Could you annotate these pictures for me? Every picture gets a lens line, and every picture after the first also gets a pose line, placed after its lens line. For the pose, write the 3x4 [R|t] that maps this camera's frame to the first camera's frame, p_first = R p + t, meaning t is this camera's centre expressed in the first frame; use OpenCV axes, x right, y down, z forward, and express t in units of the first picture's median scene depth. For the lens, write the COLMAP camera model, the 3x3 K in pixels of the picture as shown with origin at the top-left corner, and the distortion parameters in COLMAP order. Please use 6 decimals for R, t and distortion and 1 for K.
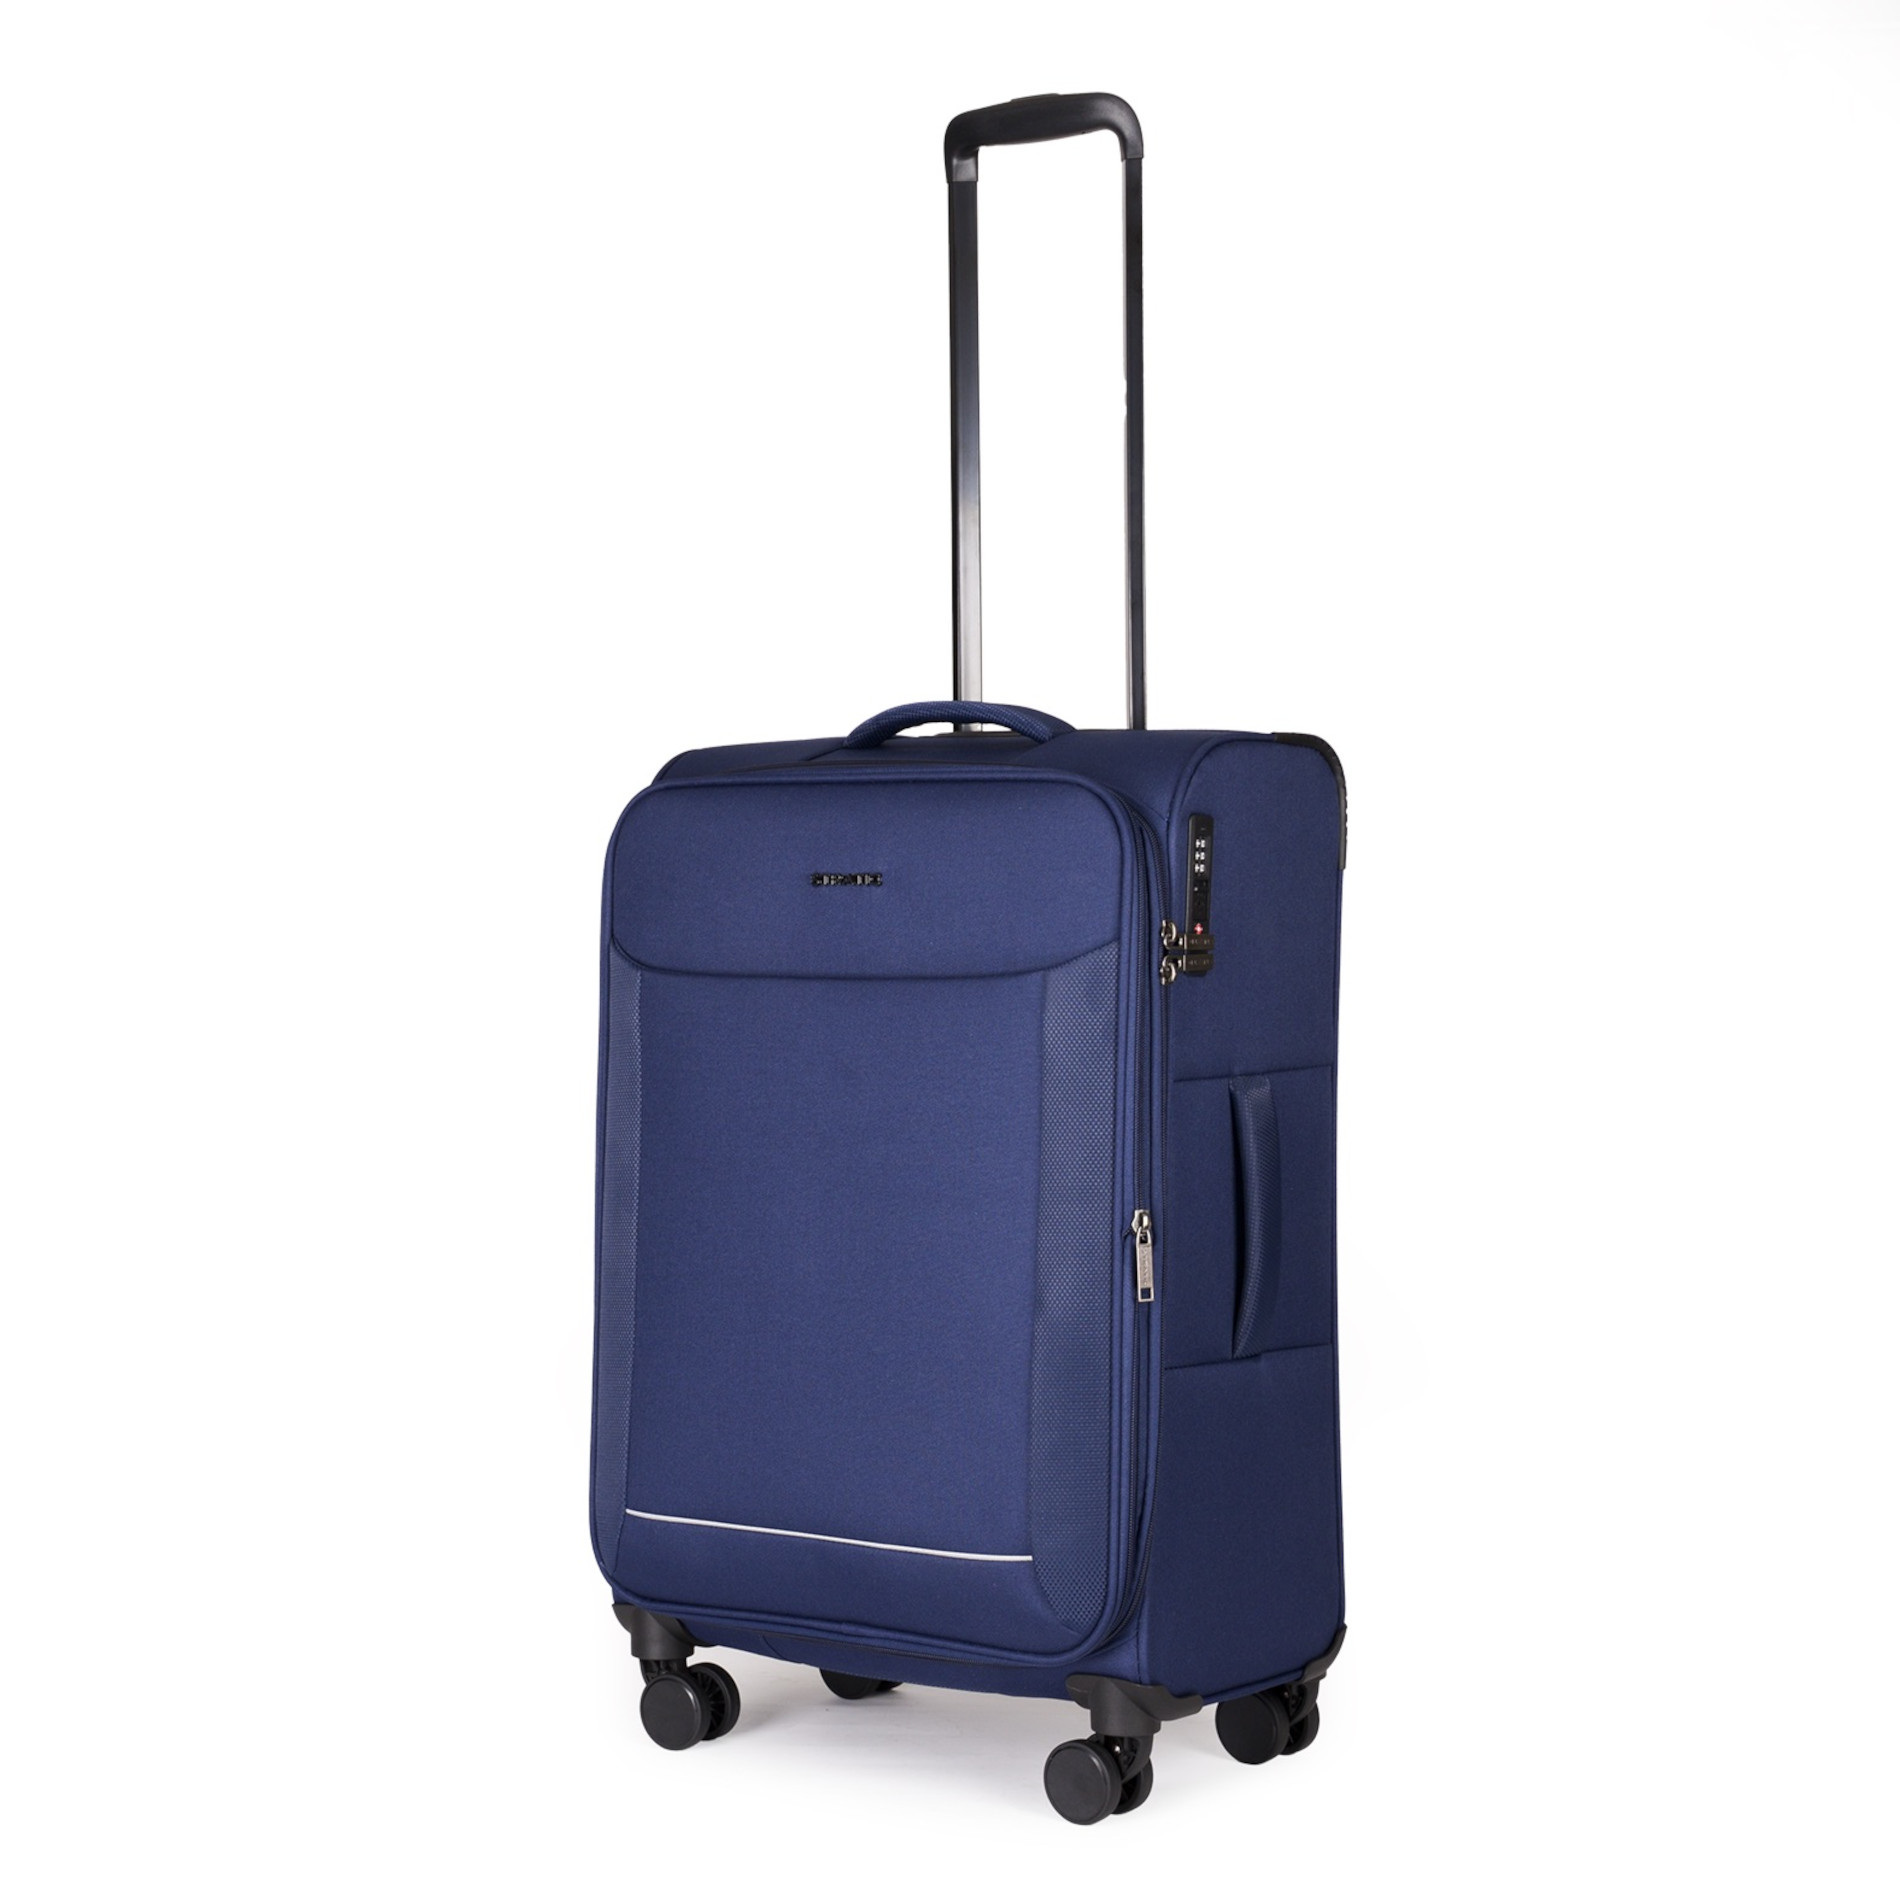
lens RADIAL K [[6801.0, 0, 947.1], [0, 6801.0, 883.9], [0, 0, 1]] dist [0.342401, -2.984425]
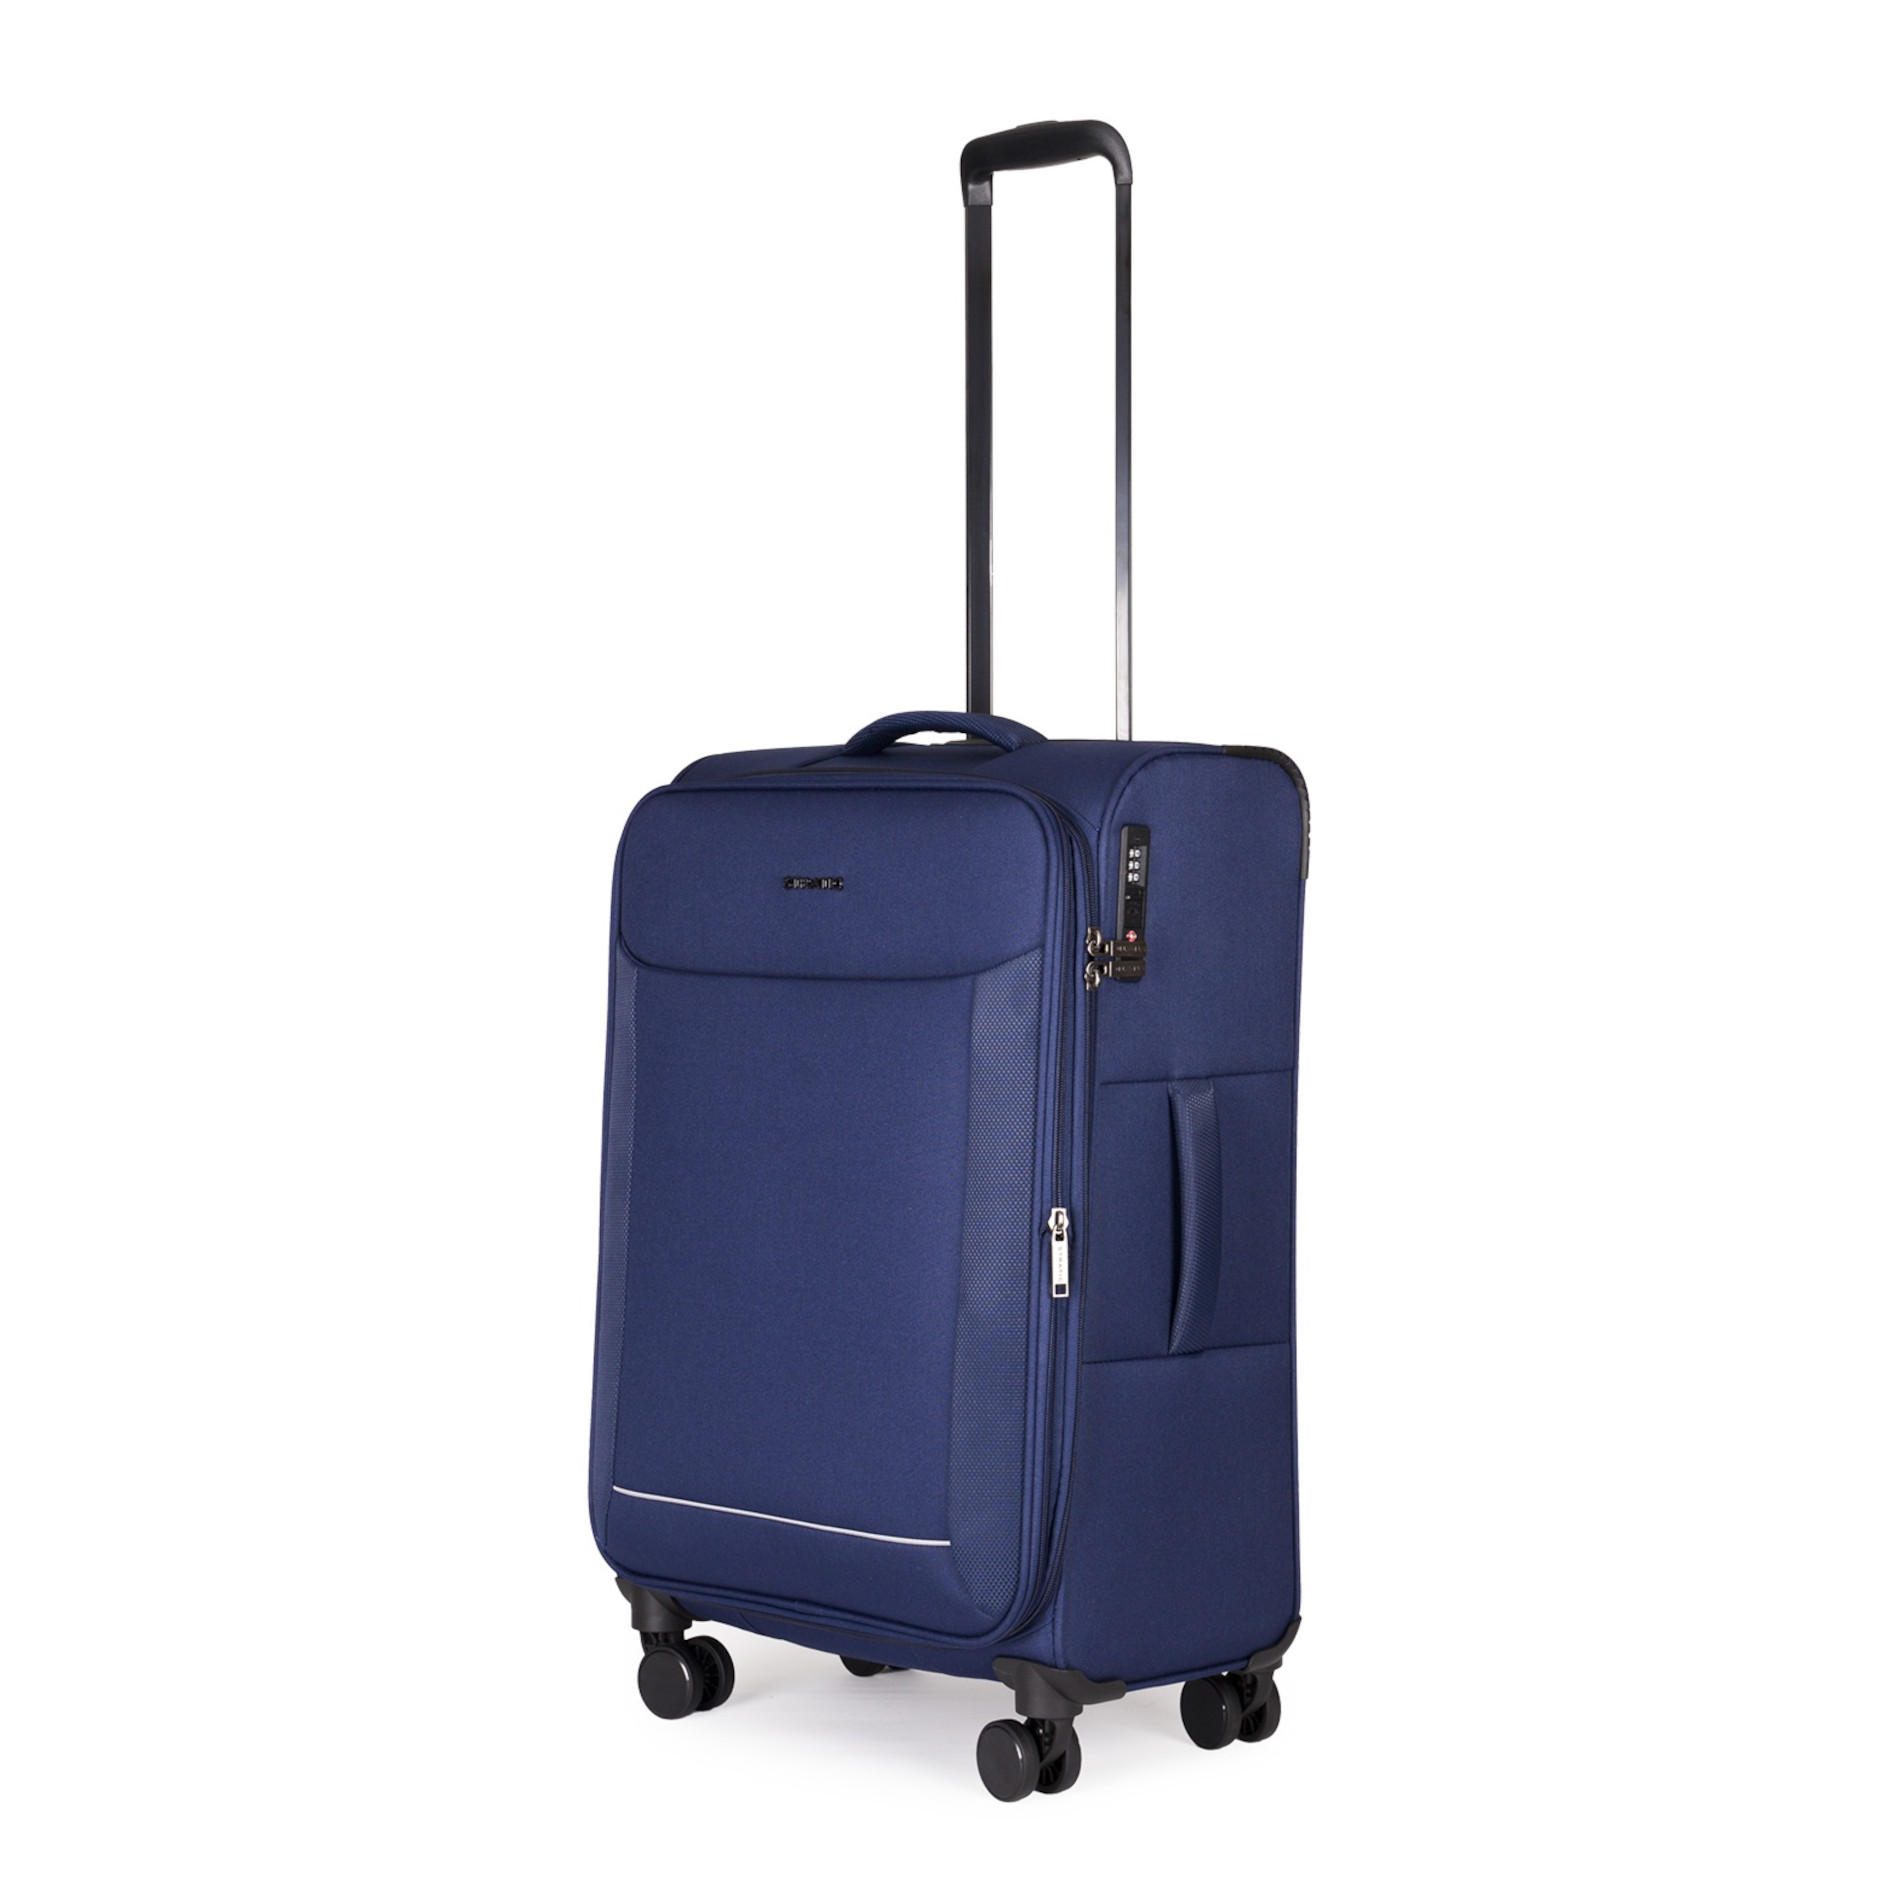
lens RADIAL K [[6801.0, 0, 947.1], [0, 6801.0, 883.9], [0, 0, 1]] dist [0.342401, -2.984425]
pose [[0.991142, 0.013778, -0.132087, 0.142671], [-0.013331, 0.999902, 0.004273, -0.005217], [0.132133, -0.002474, 0.991229, -0.022191]]
